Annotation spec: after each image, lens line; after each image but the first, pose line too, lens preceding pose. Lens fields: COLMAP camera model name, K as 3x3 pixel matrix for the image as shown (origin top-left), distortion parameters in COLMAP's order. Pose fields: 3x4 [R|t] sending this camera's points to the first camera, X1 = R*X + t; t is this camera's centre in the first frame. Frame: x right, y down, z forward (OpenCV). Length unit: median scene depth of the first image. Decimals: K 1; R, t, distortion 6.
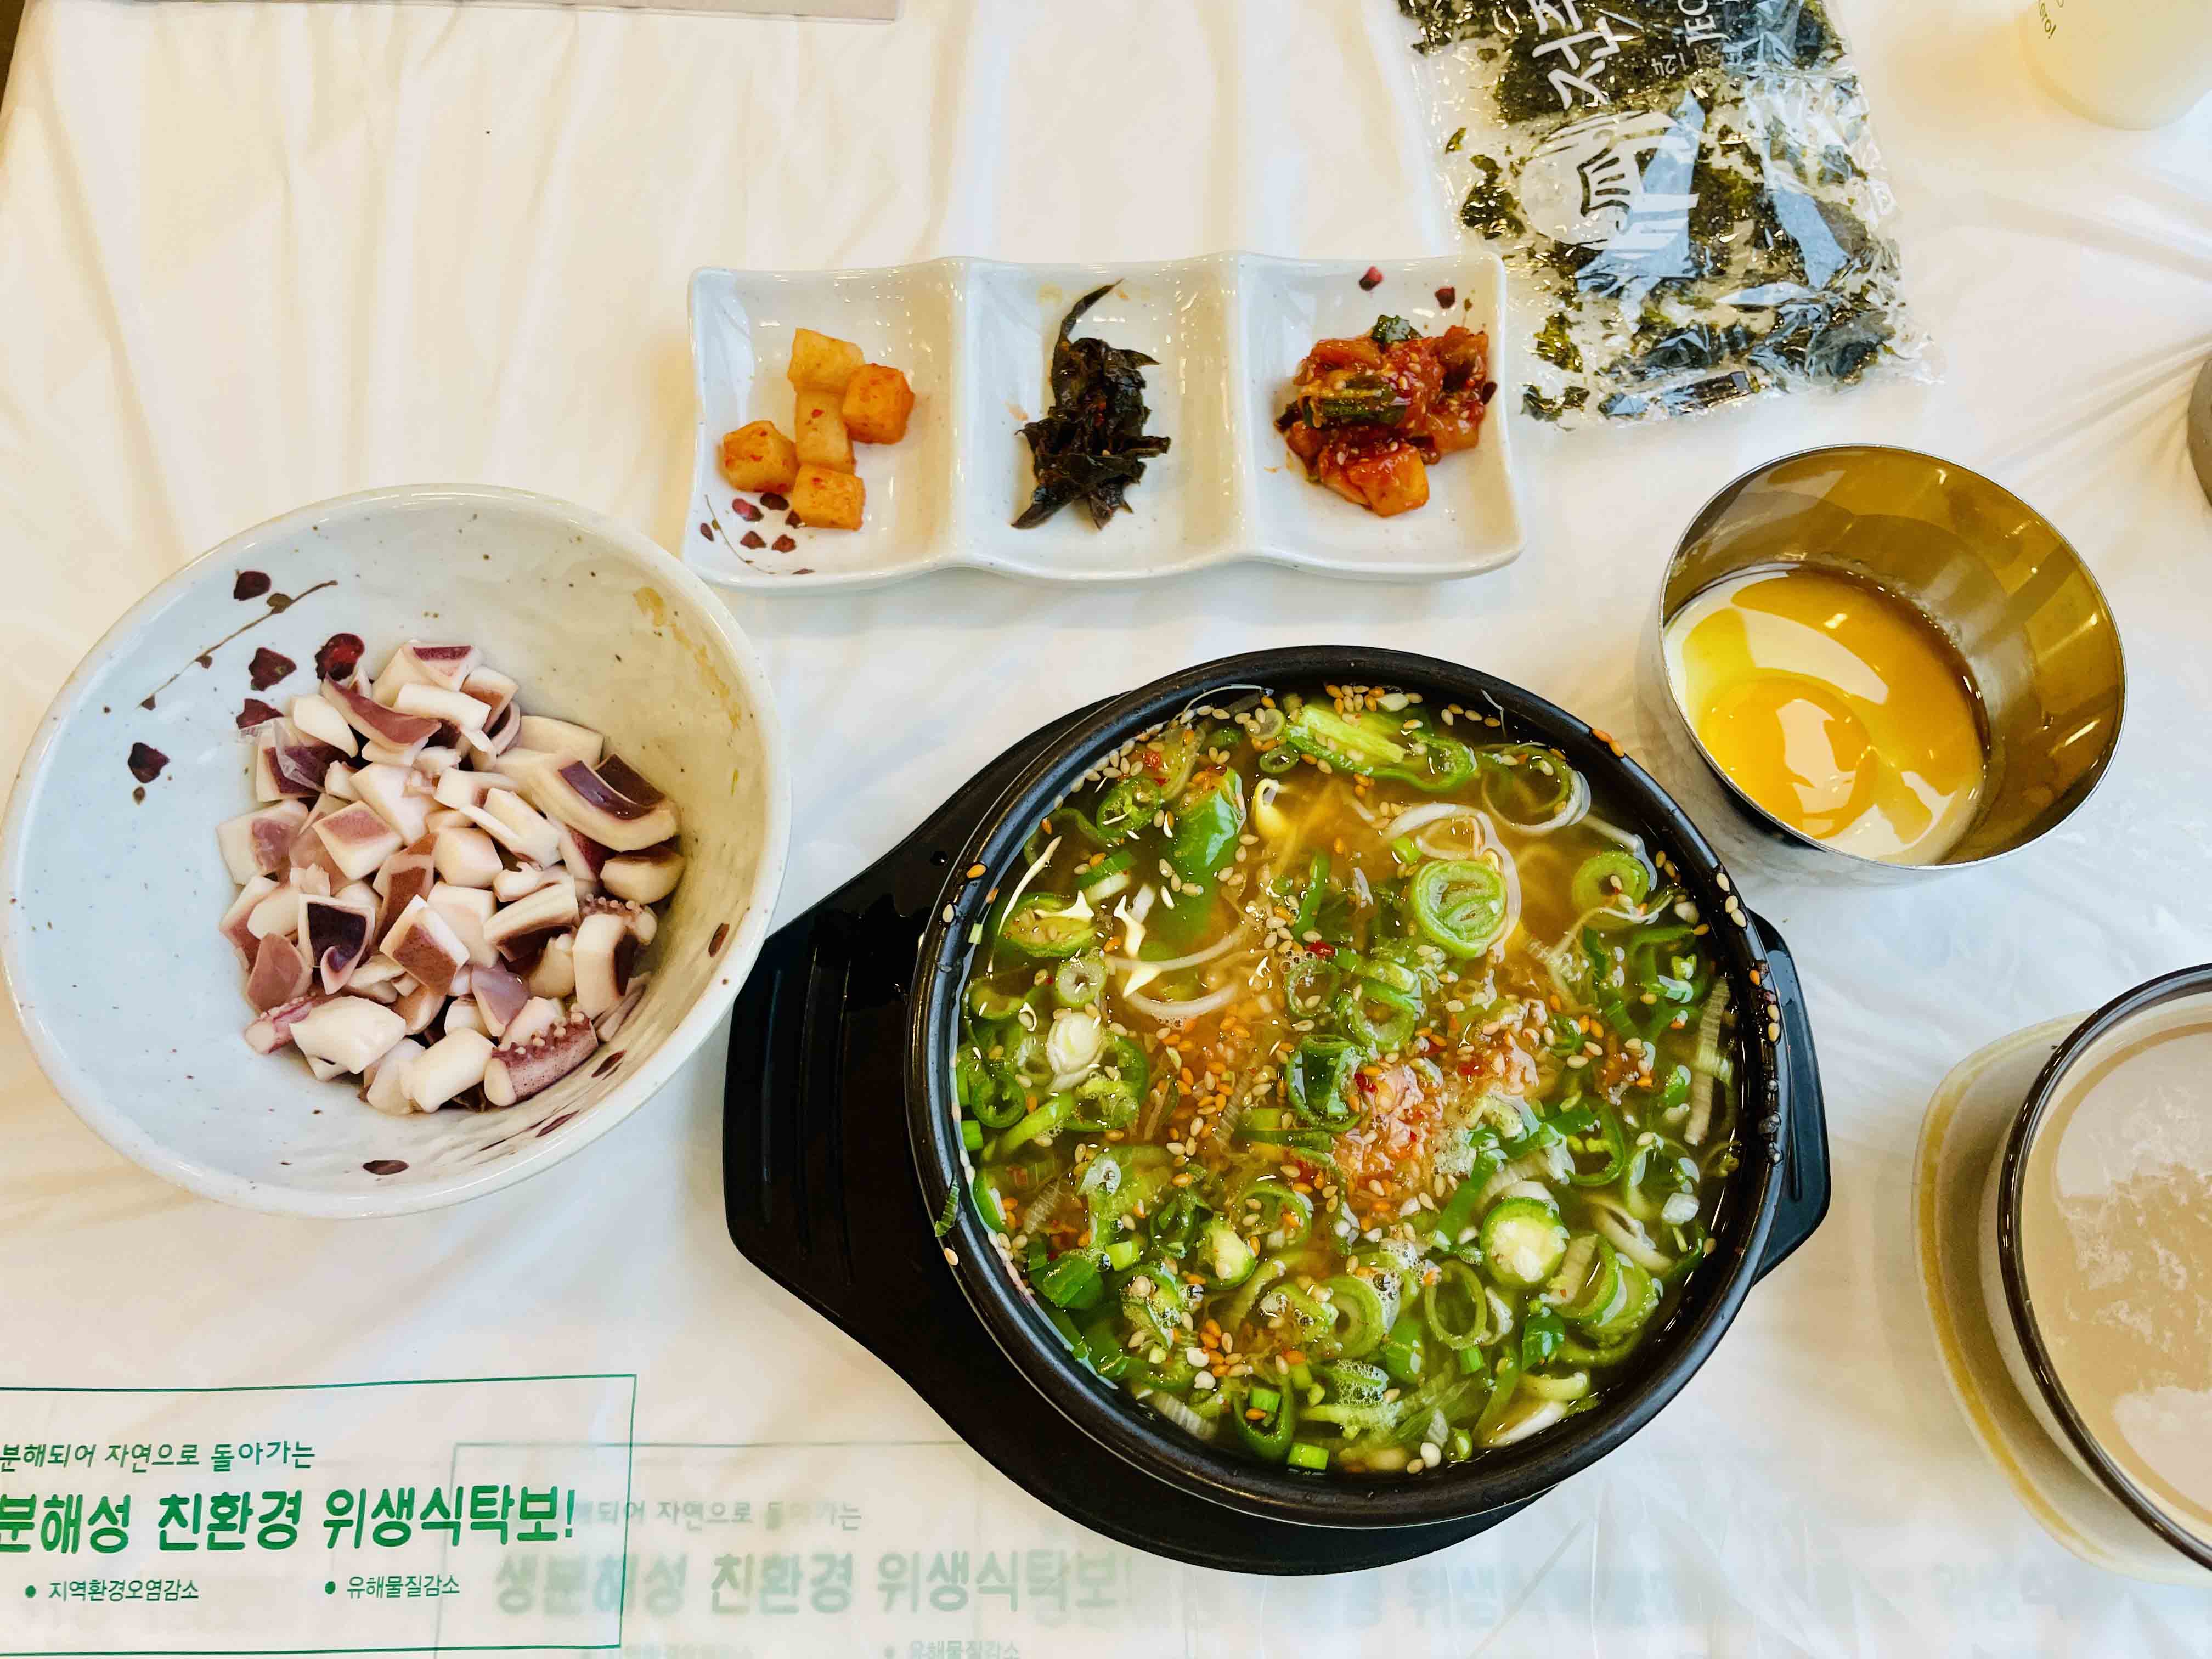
lens RADIAL K [[1724.7, 0, 1106.4], [0, 1724.7, 831.4], [0, 0, 1]] dist [0.052642, -0.098713]
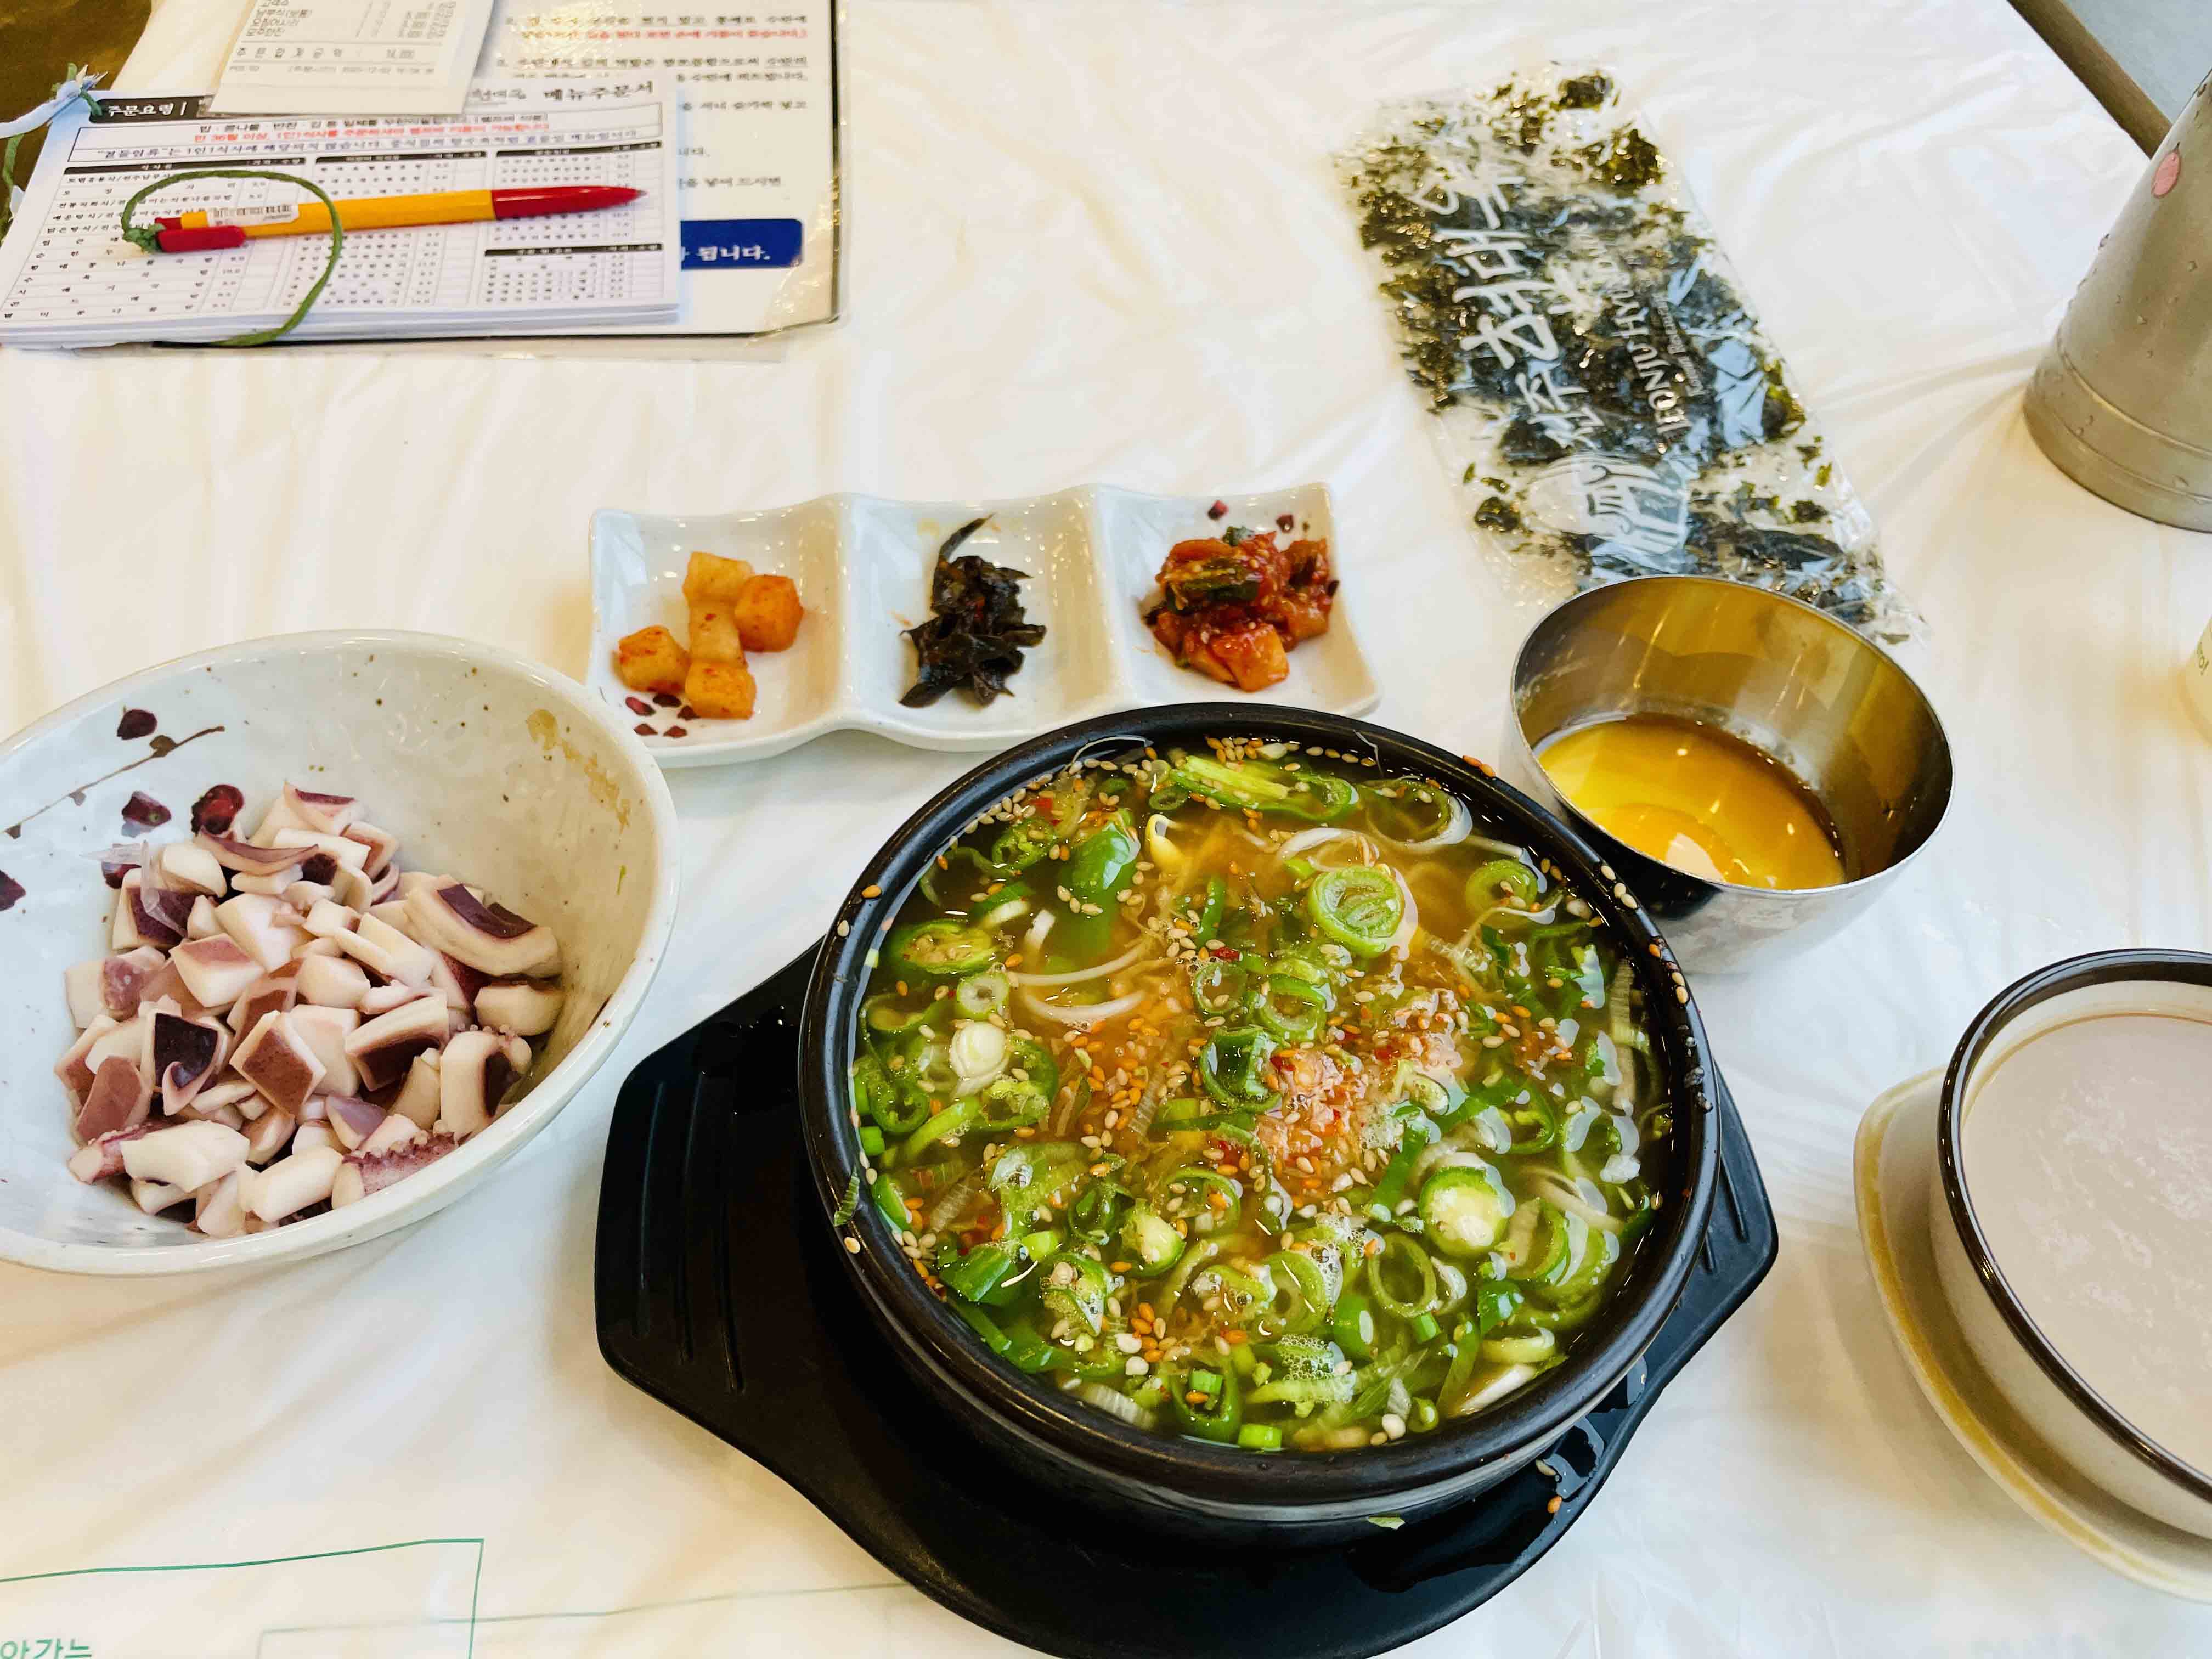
lens RADIAL K [[1724.7, 0, 1120.3], [0, 1724.7, 829.0], [0, 0, 1]] dist [0.052642, -0.098713]
pose [[0.995614, -0.043348, 0.082905, -0.013333], [0.070038, 0.932877, -0.353321, 0.329069], [-0.062024, 0.357578, 0.931821, 0.055211]]
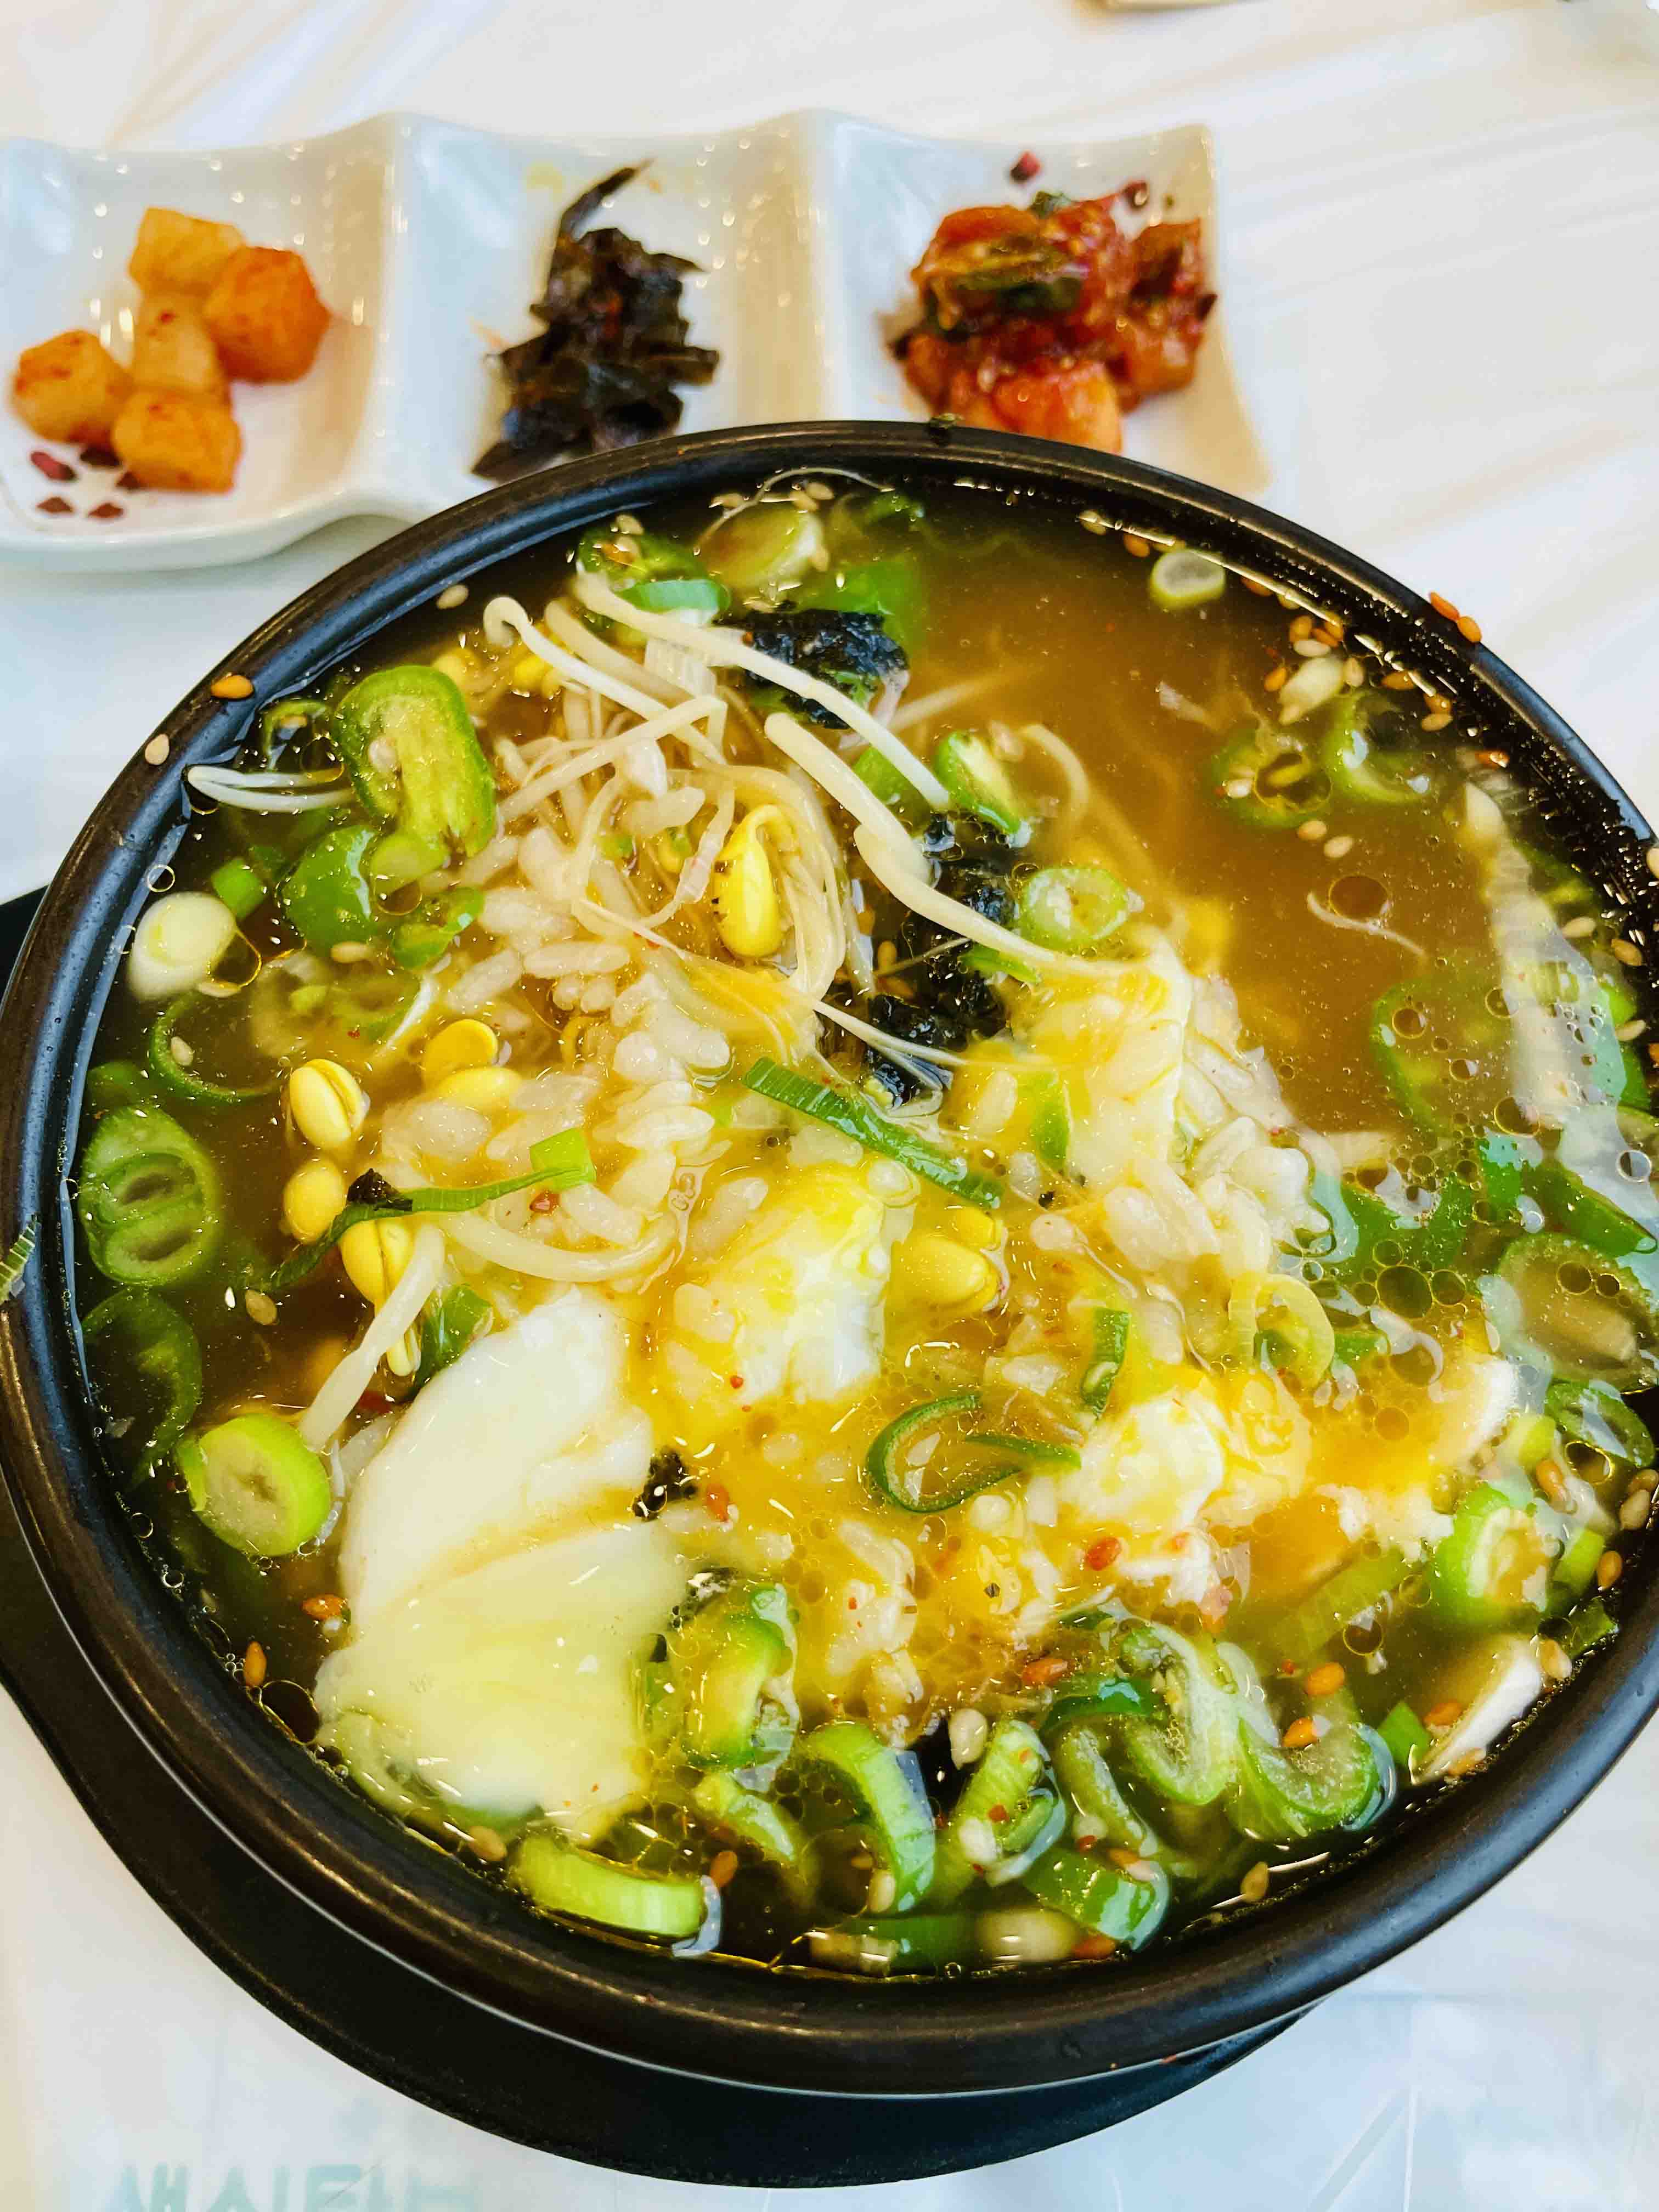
lens RADIAL K [[1724.7, 0, 849.6], [0, 1724.7, 1102.1], [0, 0, 1]] dist [0.052642, -0.098713]
pose [[0.999503, -0.011757, 0.029240, 0.076476], [0.015610, 0.990688, -0.135256, 0.165910], [-0.027377, 0.135645, 0.990379, 0.484263]]
